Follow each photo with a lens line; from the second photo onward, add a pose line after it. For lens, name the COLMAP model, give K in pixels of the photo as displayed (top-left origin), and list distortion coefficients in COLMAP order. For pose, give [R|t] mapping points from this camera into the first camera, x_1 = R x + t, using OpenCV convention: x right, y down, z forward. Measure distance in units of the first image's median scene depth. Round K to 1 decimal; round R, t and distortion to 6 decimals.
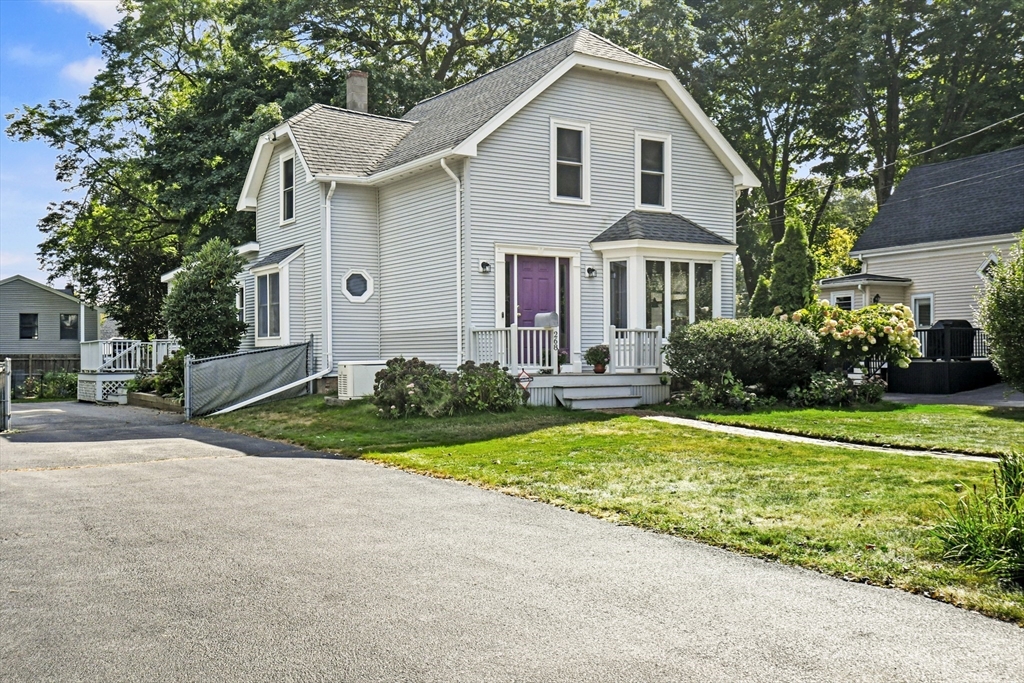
lens RADIAL K [[1014.7, 0, 512.0], [0, 1014.7, 341.5], [0, 0, 1]] dist [0.016428, 0.003696]
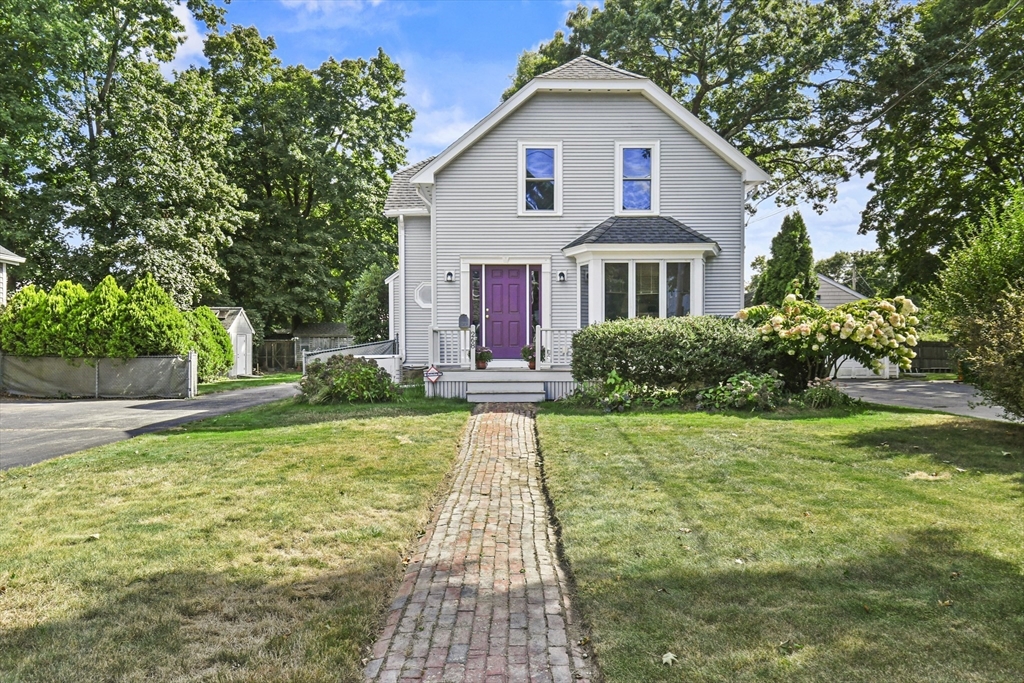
lens RADIAL K [[732.4, 0, 512.0], [0, 732.4, 341.5], [0, 0, 1]] dist [-0.004331, 0.000445]
pose [[0.842627, 0.000553, -0.538497, 0.458954], [0.004322, 0.999960, 0.007790, -0.004510], [0.538480, -0.008891, 0.842592, 0.303888]]
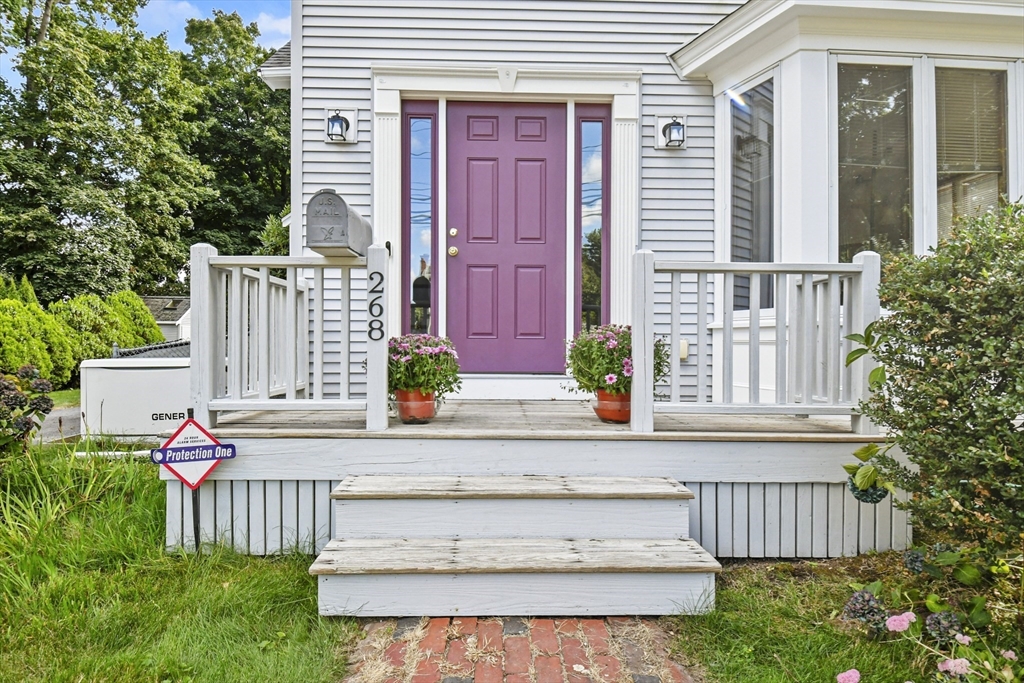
lens RADIAL K [[564.0, 0, 512.0], [0, 564.0, 341.5], [0, 0, 1]] dist [-0.000667, -0.000267]
pose [[0.858372, 0.010214, -0.512926, 0.135055], [-0.003371, 0.999892, 0.014270, 0.005613], [0.513016, -0.010520, 0.858314, 0.790856]]
